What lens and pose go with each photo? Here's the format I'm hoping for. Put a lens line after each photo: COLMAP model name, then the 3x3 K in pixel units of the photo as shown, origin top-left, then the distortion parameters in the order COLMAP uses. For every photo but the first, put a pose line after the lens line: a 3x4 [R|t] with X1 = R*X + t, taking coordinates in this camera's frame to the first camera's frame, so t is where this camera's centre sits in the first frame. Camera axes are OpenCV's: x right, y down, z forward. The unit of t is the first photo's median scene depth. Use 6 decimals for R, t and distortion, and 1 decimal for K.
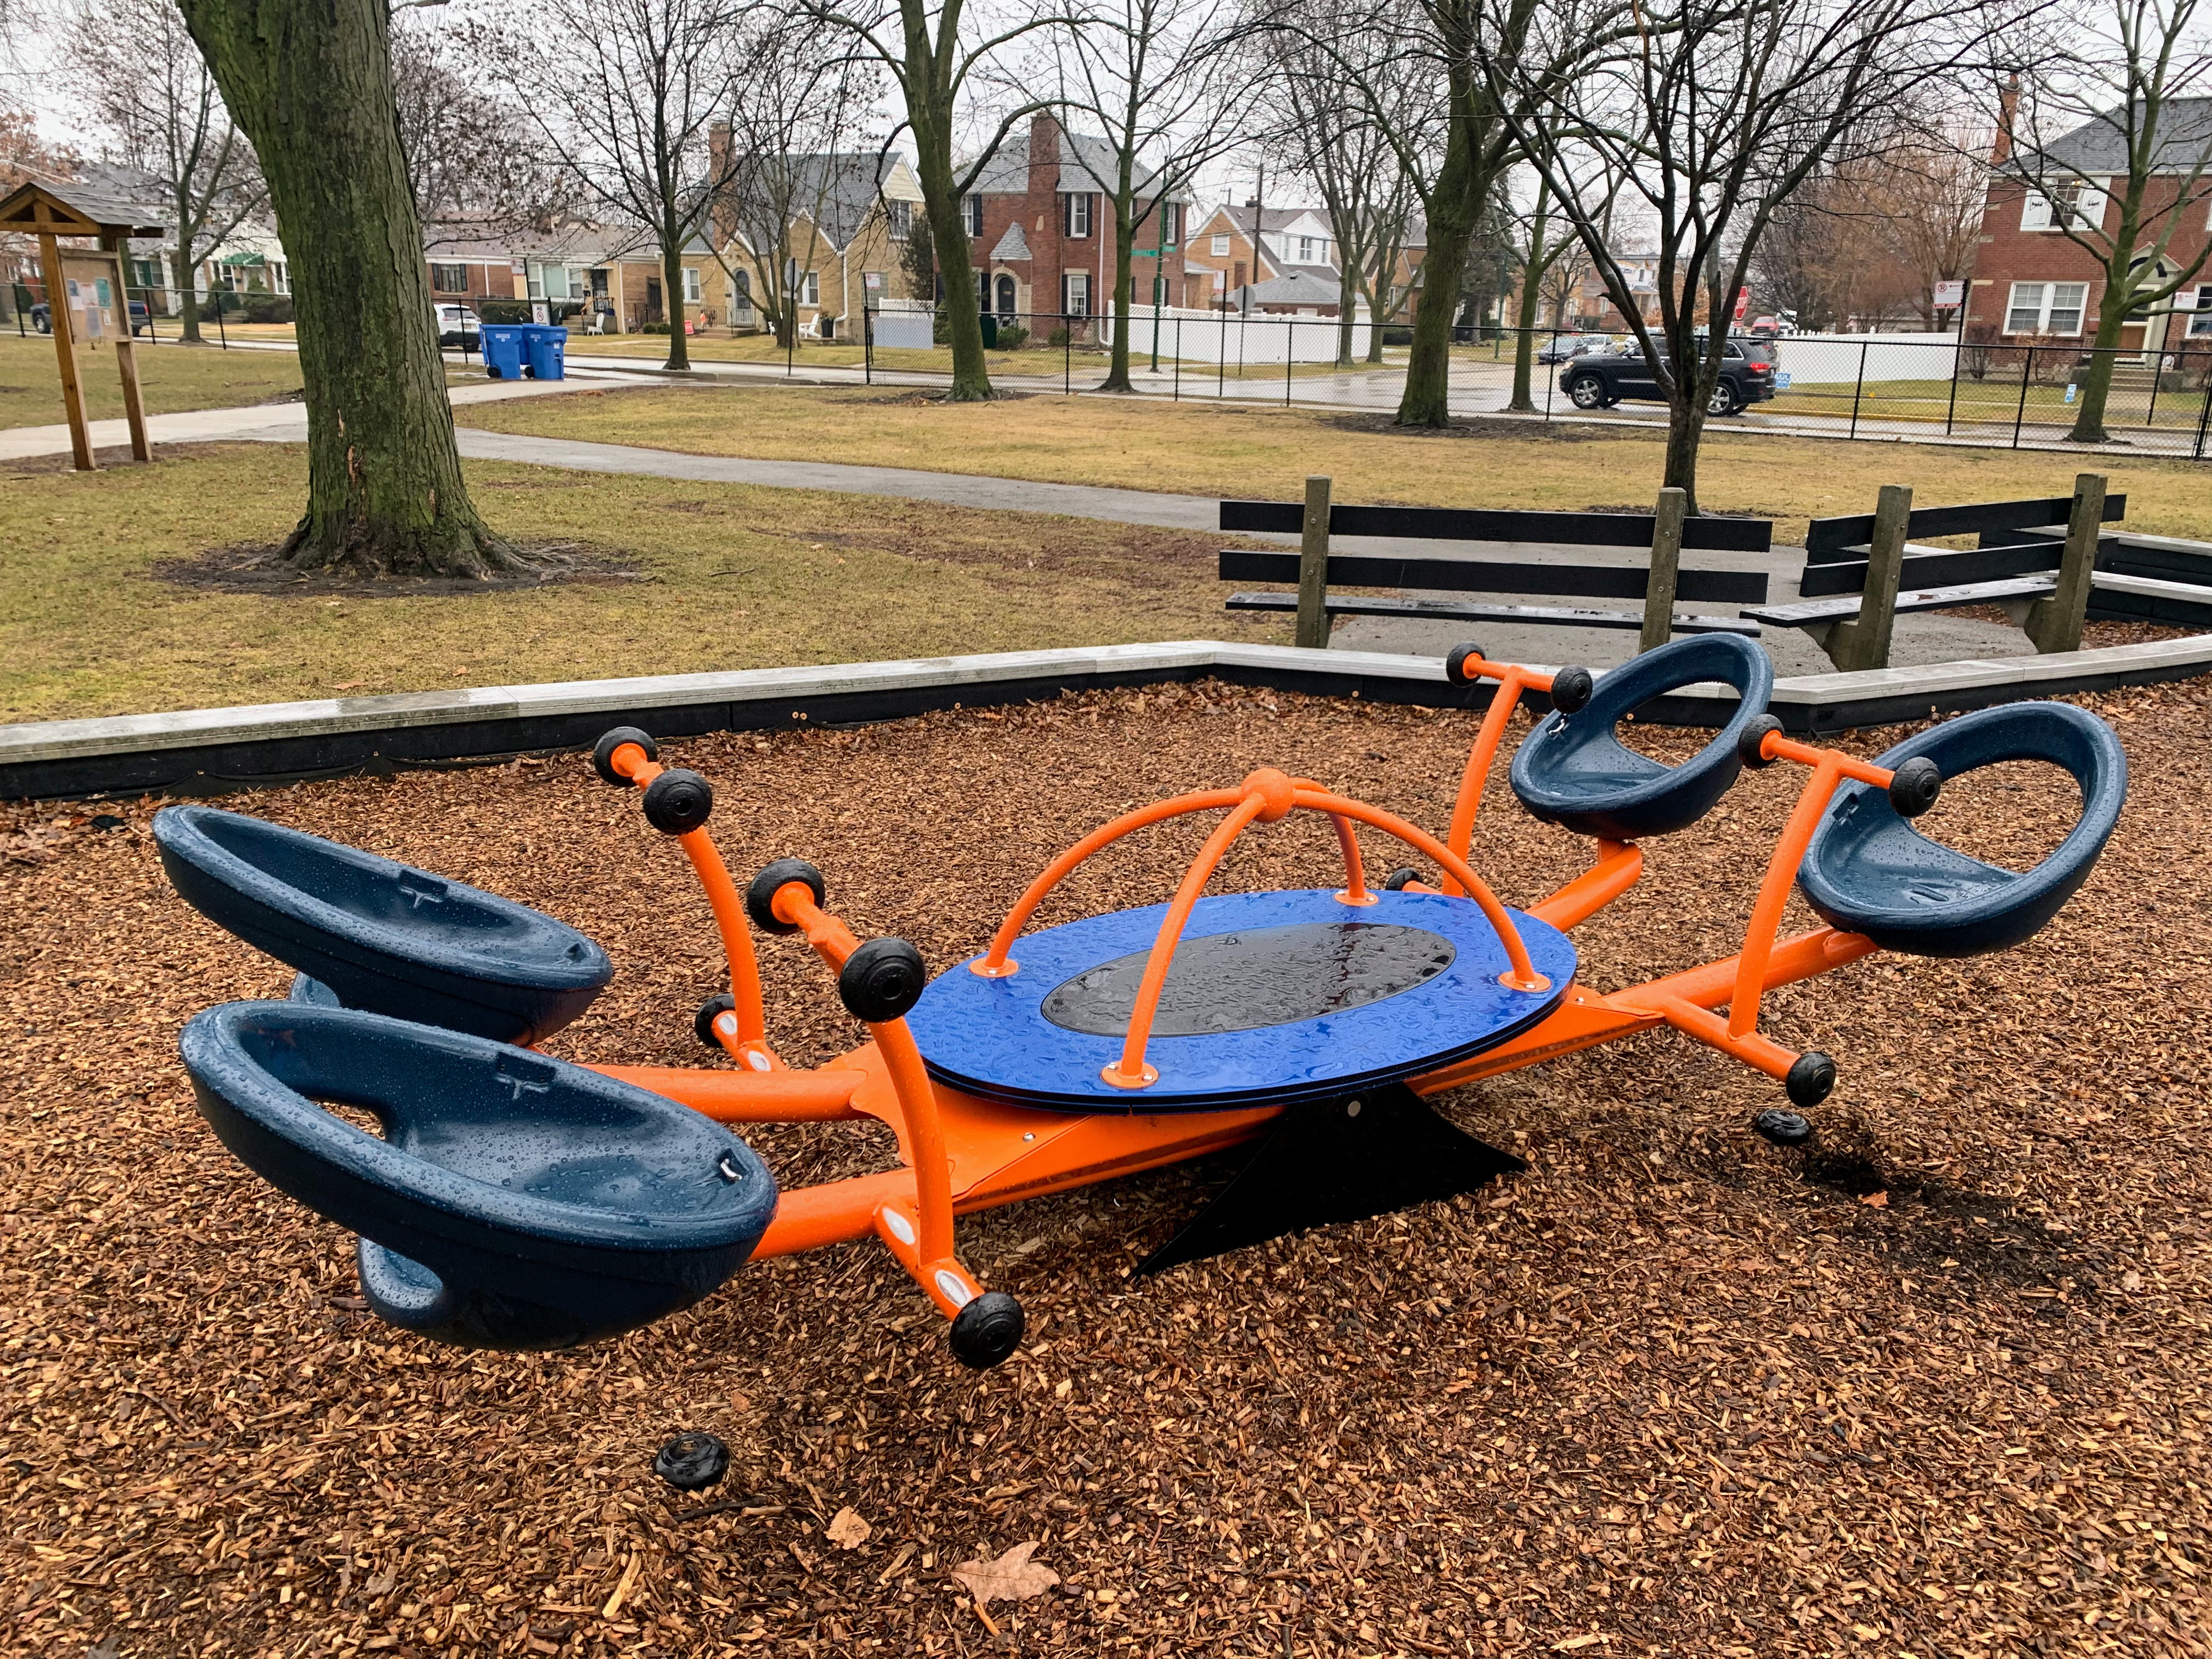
lens RADIAL K [[1662.0, 0, 1106.0], [0, 1662.0, 829.5], [0, 0, 1]] dist [0.059639, -0.084425]
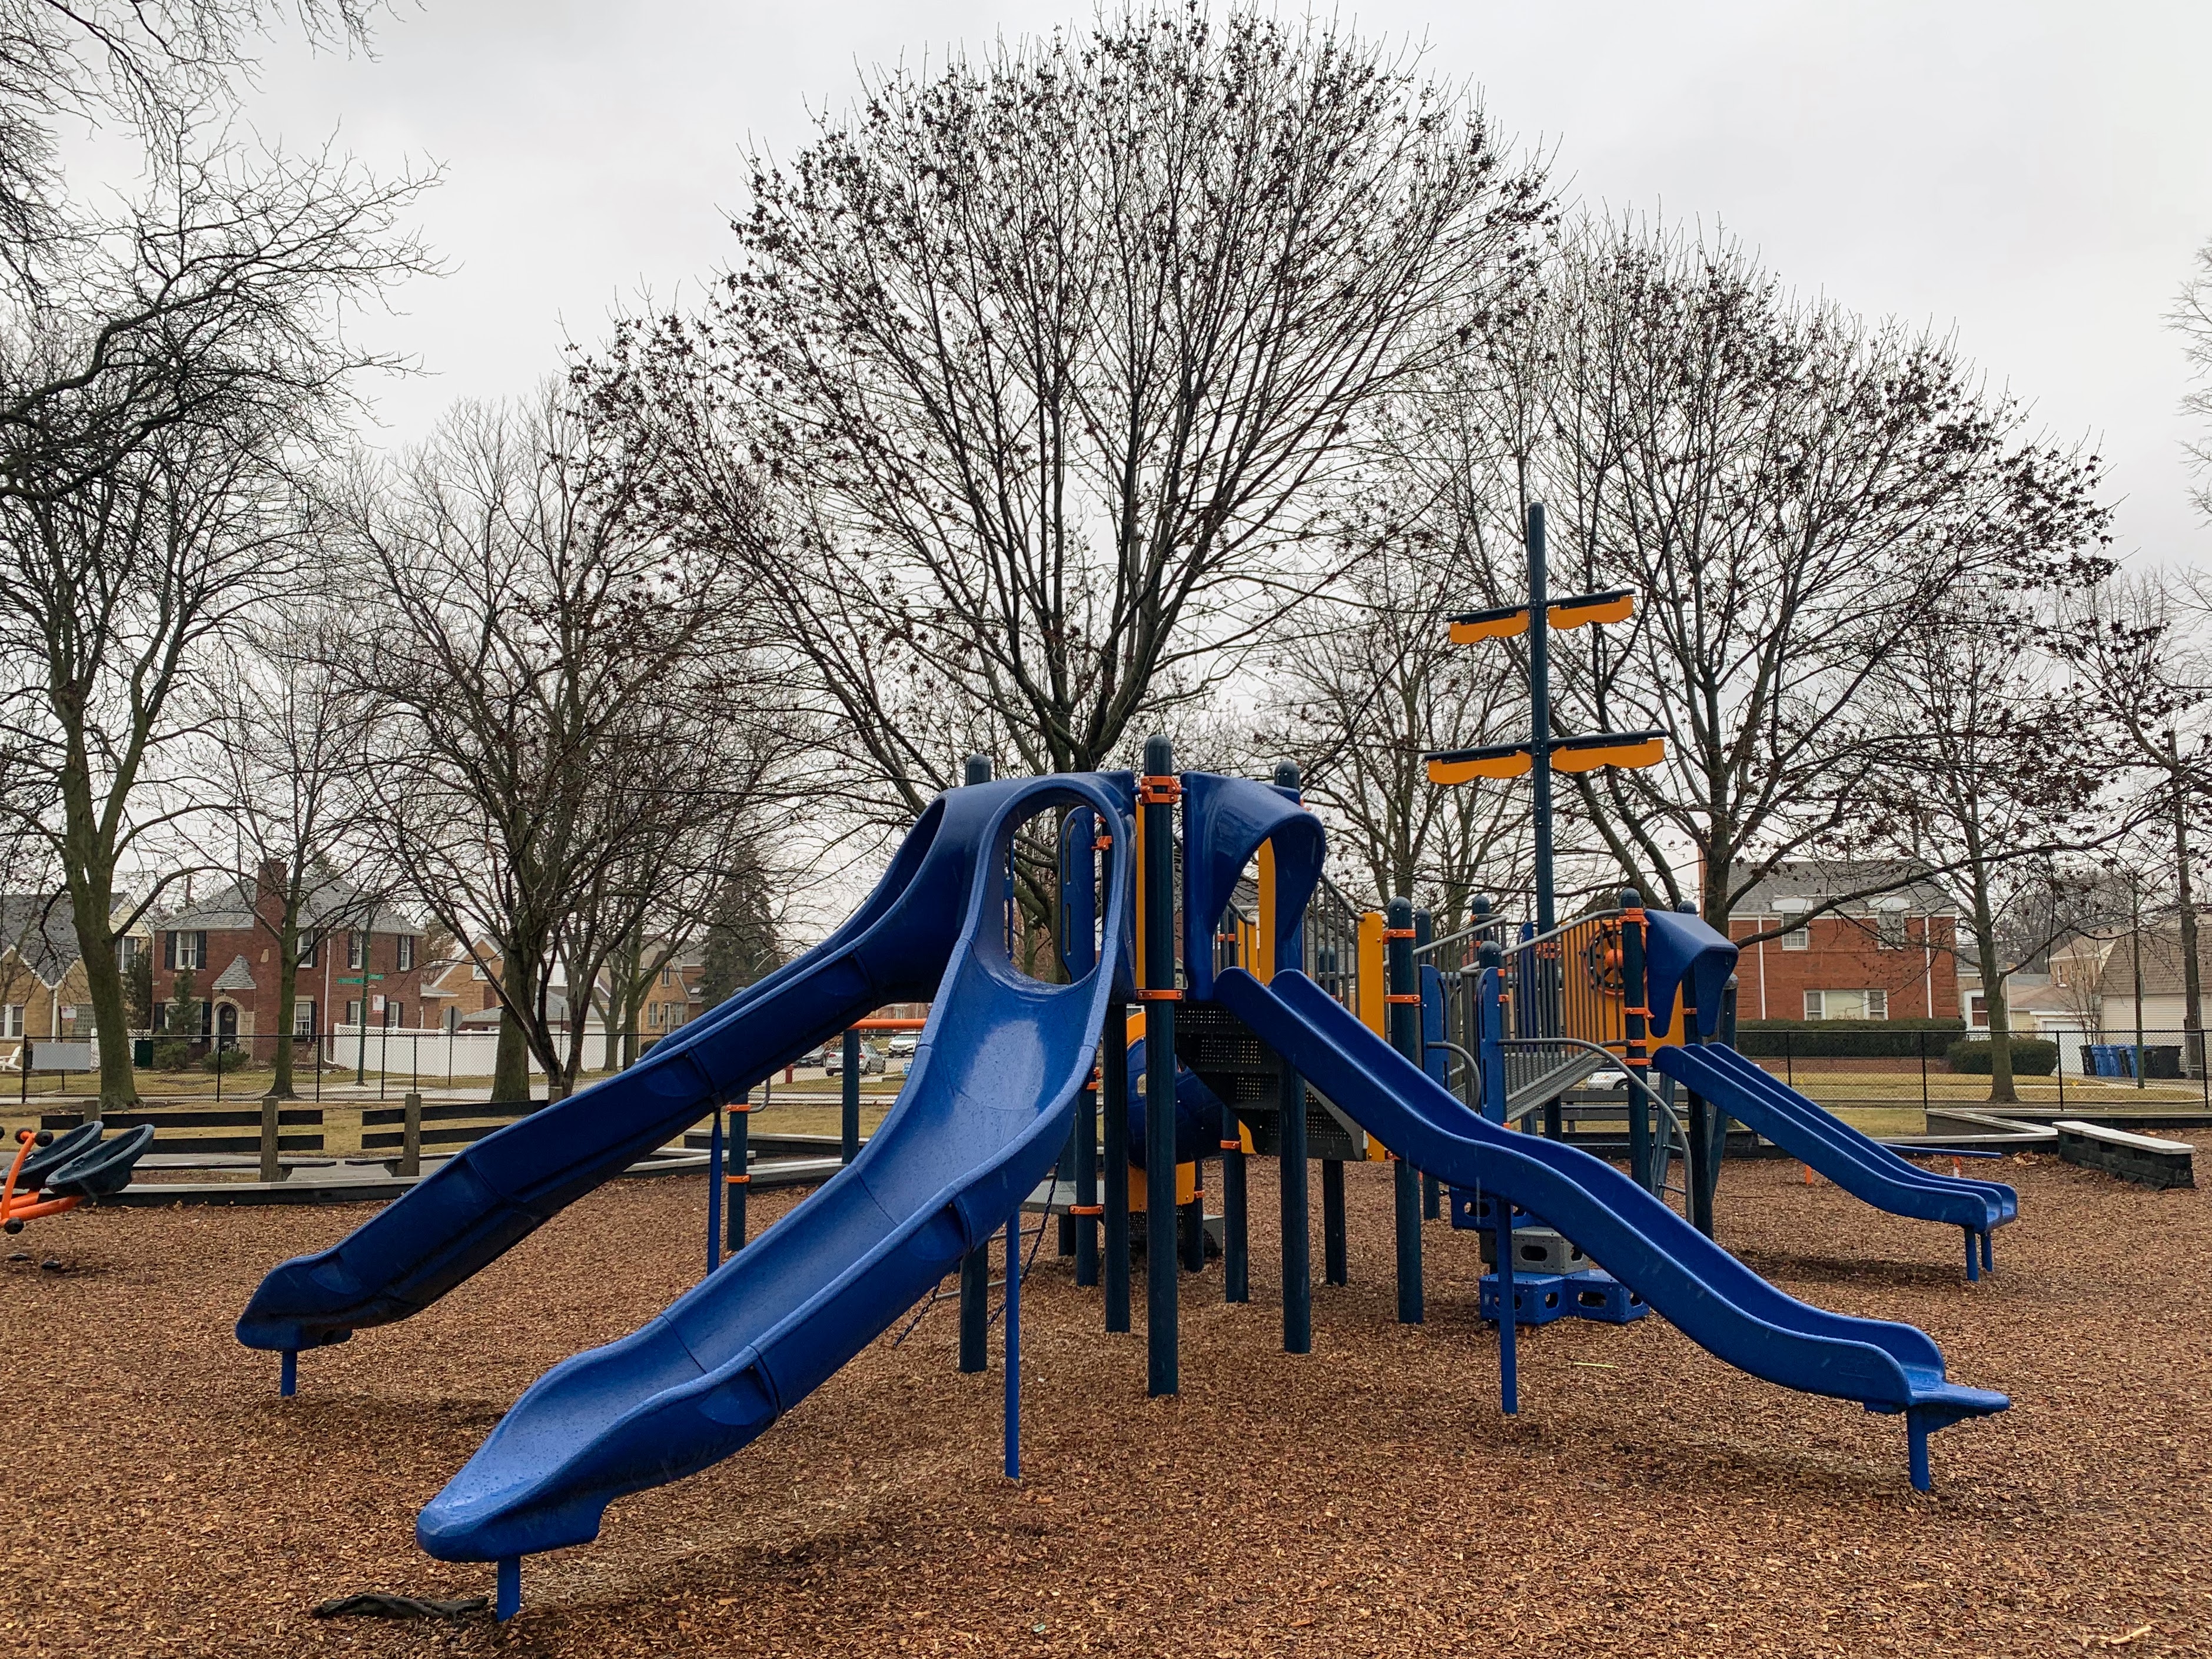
lens RADIAL K [[1662.2, 0, 1106.0], [0, 1662.2, 829.5], [0, 0, 1]] dist [0.059639, -0.084425]
pose [[0.921305, 0.002420, 0.388833, 0.089214], [0.153599, 0.916391, -0.369642, 0.079708], [-0.357218, 0.400277, 0.843904, -0.240621]]
